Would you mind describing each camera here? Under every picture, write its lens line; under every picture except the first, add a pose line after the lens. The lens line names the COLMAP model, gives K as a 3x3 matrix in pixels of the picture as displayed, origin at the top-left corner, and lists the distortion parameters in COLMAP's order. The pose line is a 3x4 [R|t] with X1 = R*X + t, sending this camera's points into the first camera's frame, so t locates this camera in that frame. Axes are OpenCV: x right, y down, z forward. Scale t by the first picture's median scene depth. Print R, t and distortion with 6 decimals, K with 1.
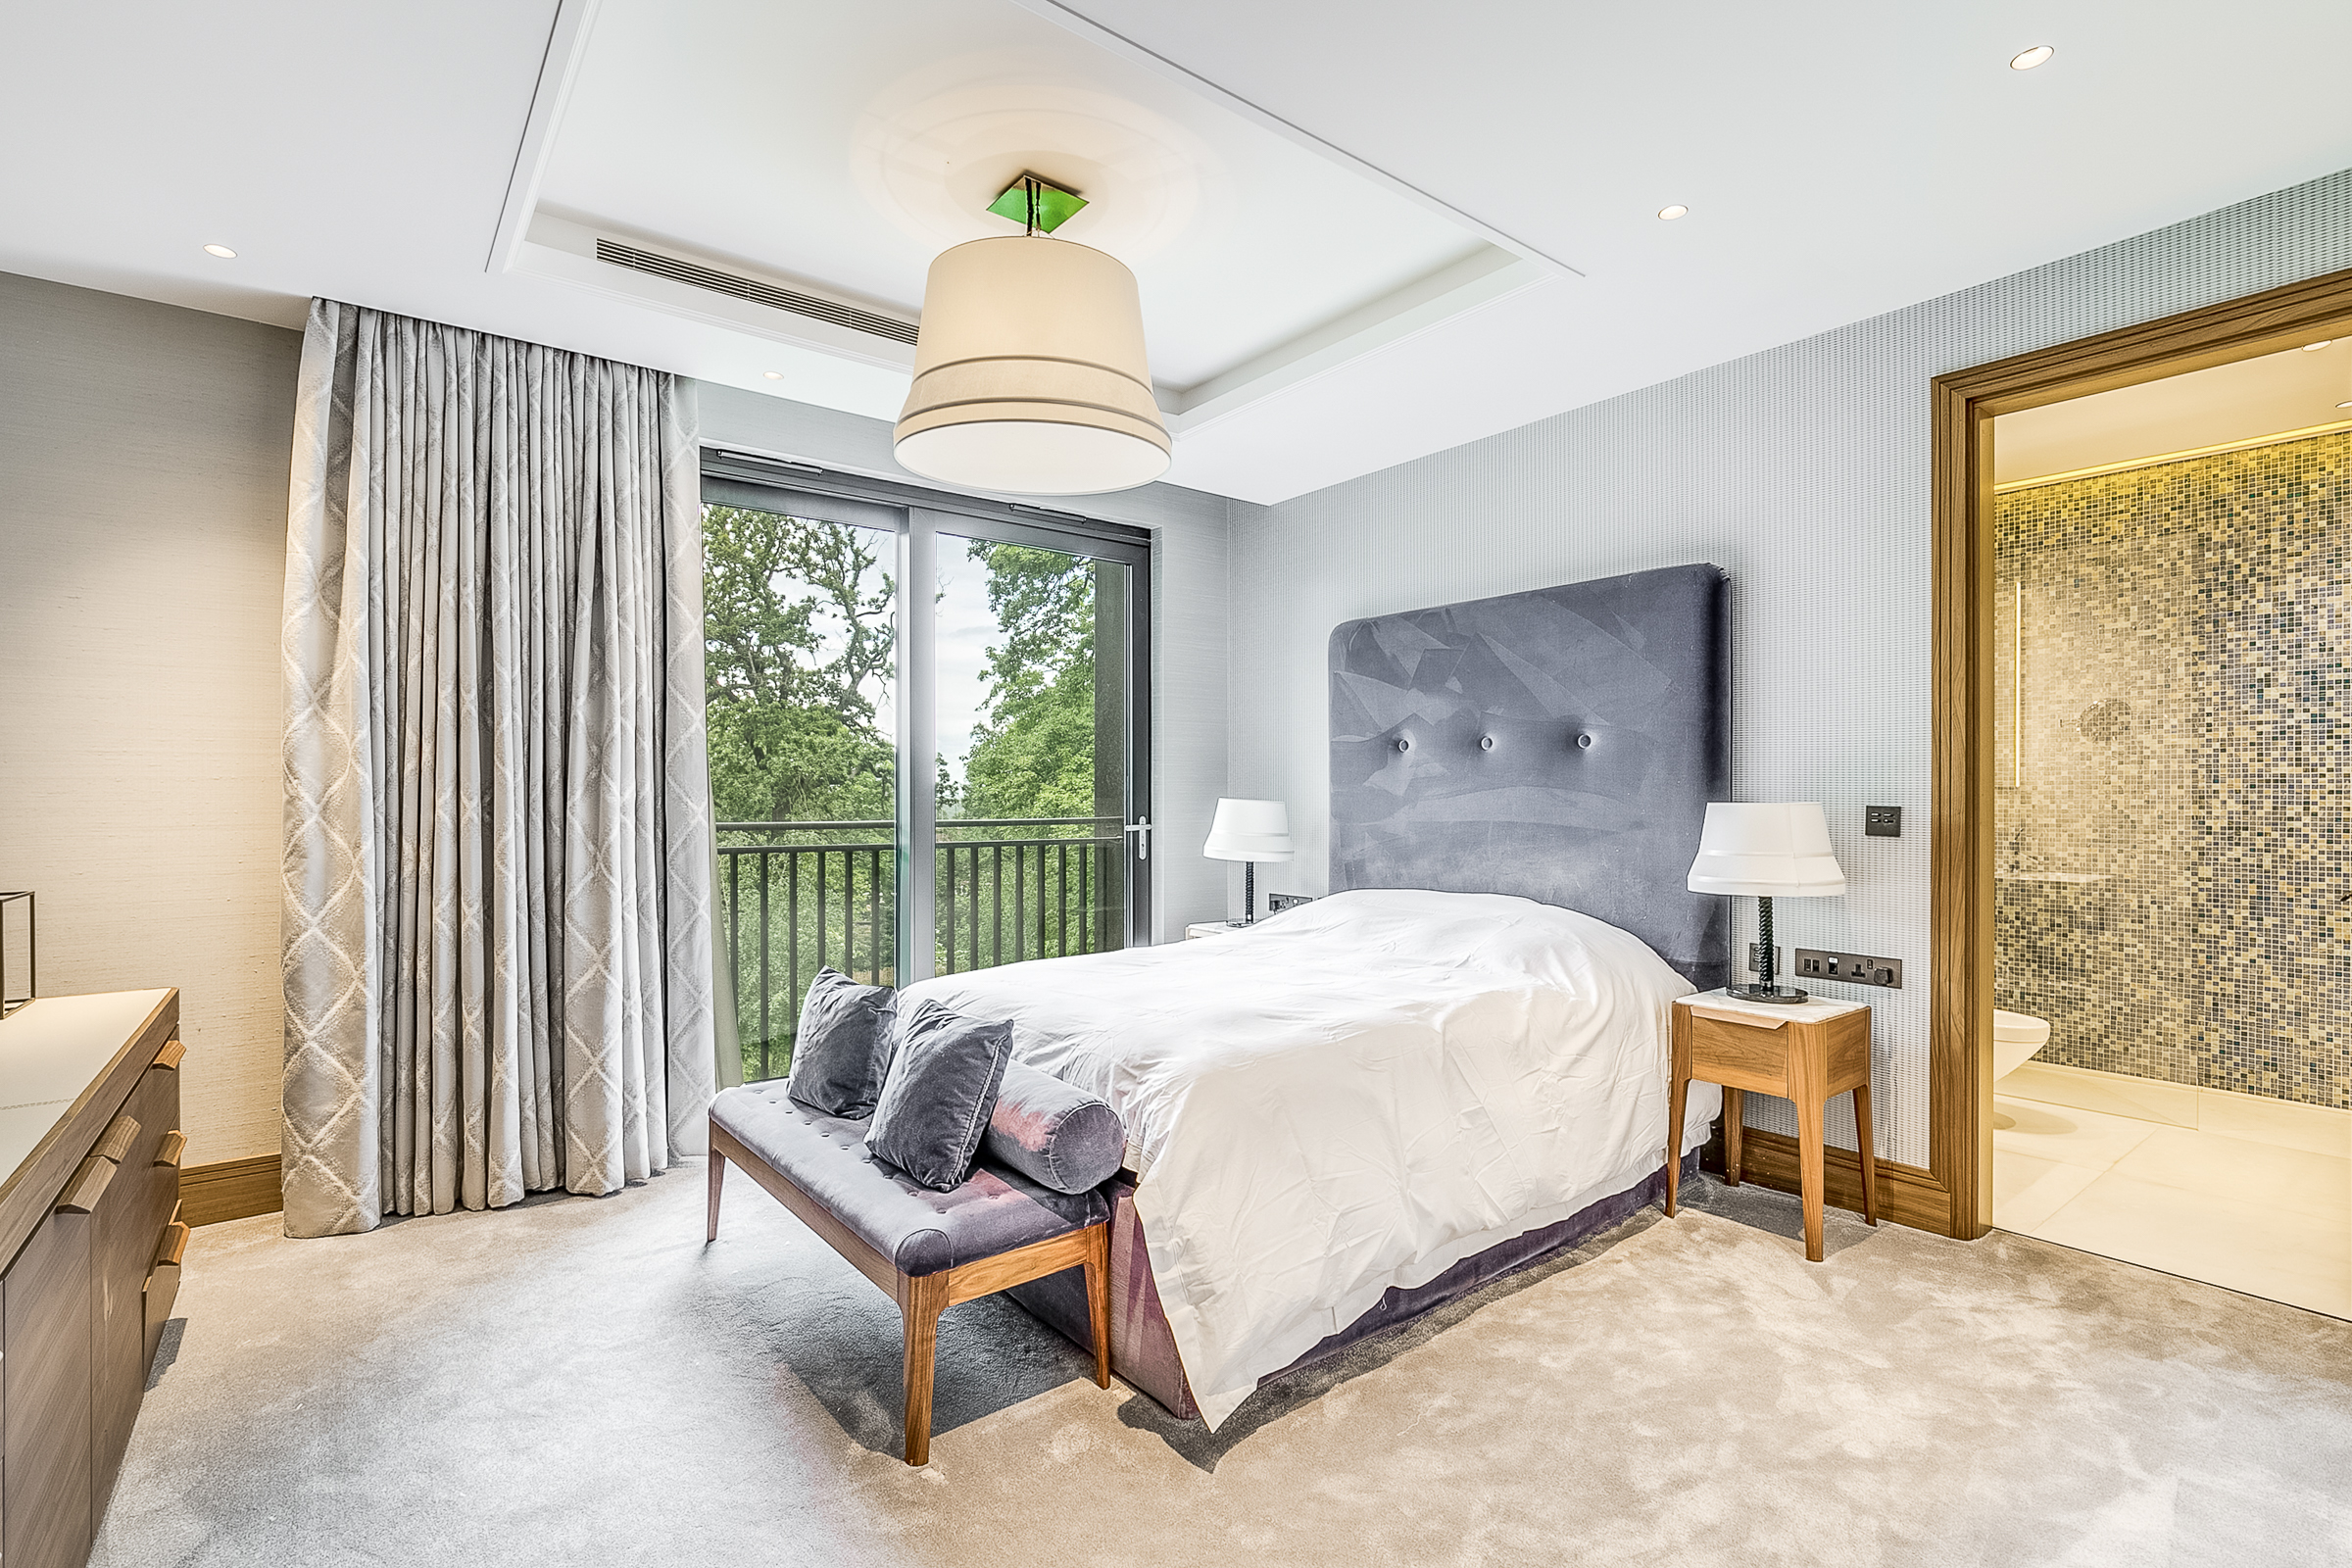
lens RADIAL K [[1089.4, 0, 1162.9], [0, 1089.4, 790.1], [0, 0, 1]] dist [-0.007621, 0.001565]
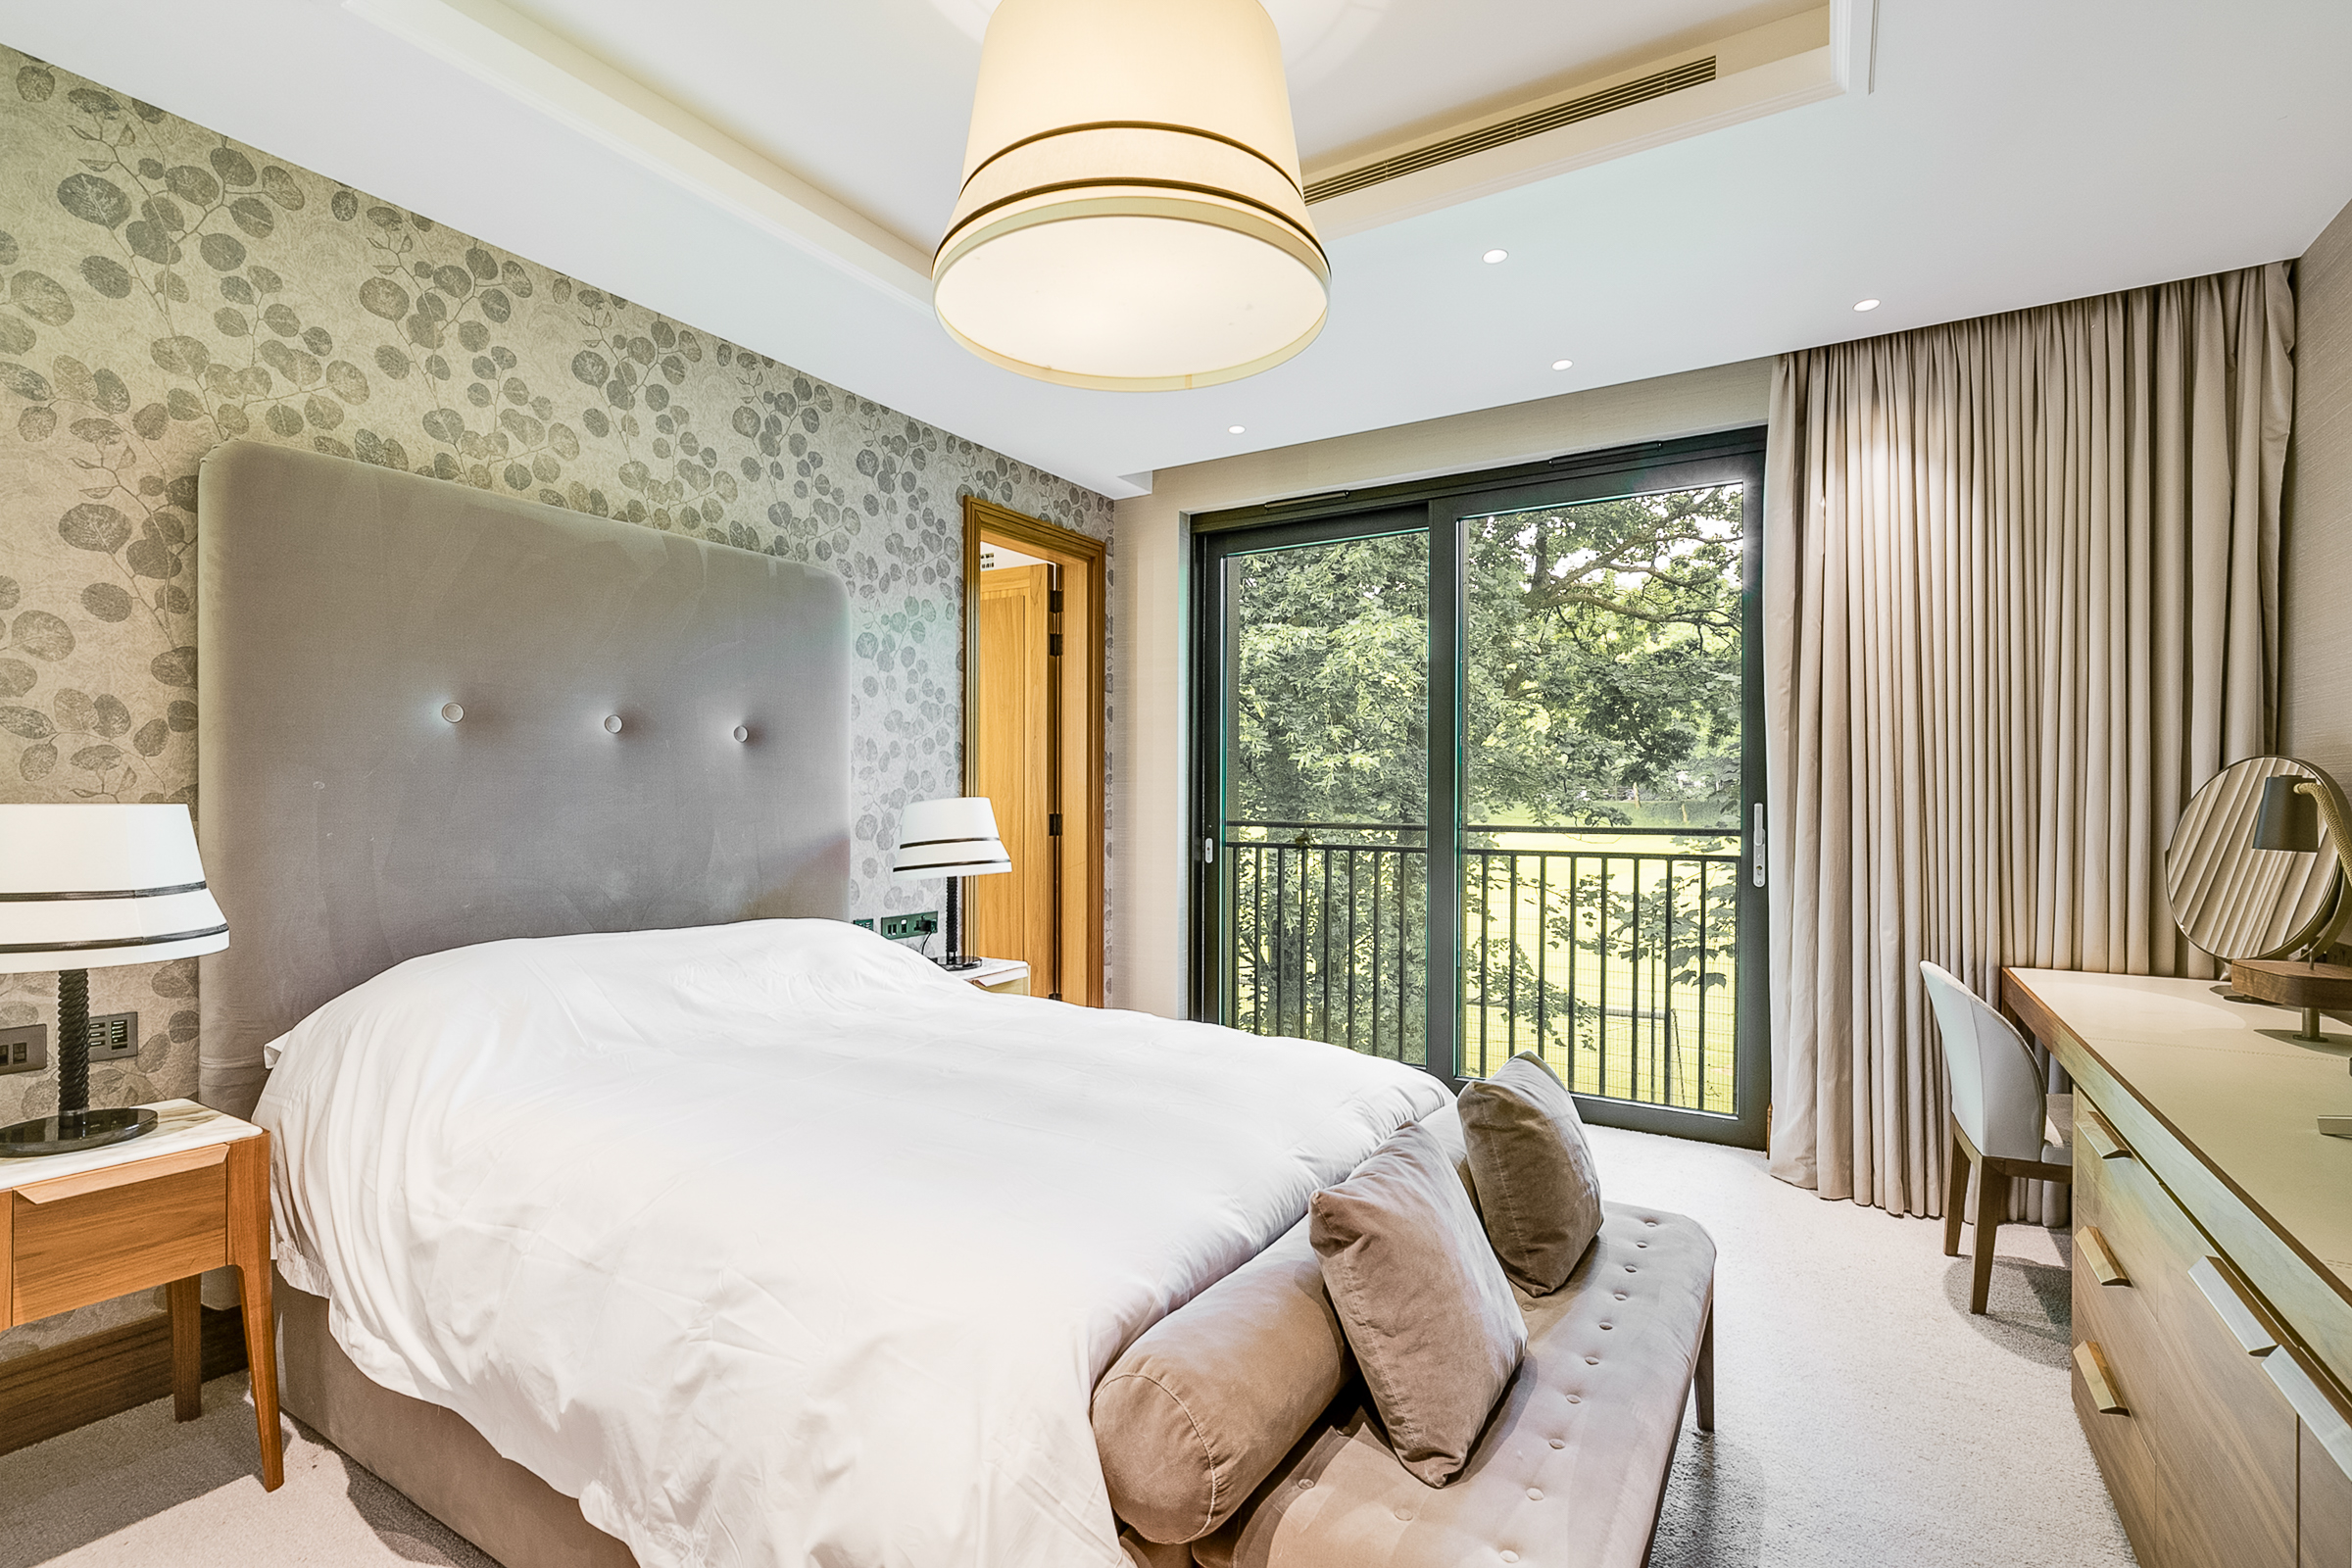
lens RADIAL K [[1089.4, 0, 1163.2], [0, 1089.4, 788.2], [0, 0, 1]] dist [-0.007621, 0.001565]
pose [[0.364101, -0.004225, -0.931350, 0.580908], [0.001576, 0.999991, -0.003920, 0.001066], [0.931358, -0.000041, 0.364104, 0.431423]]
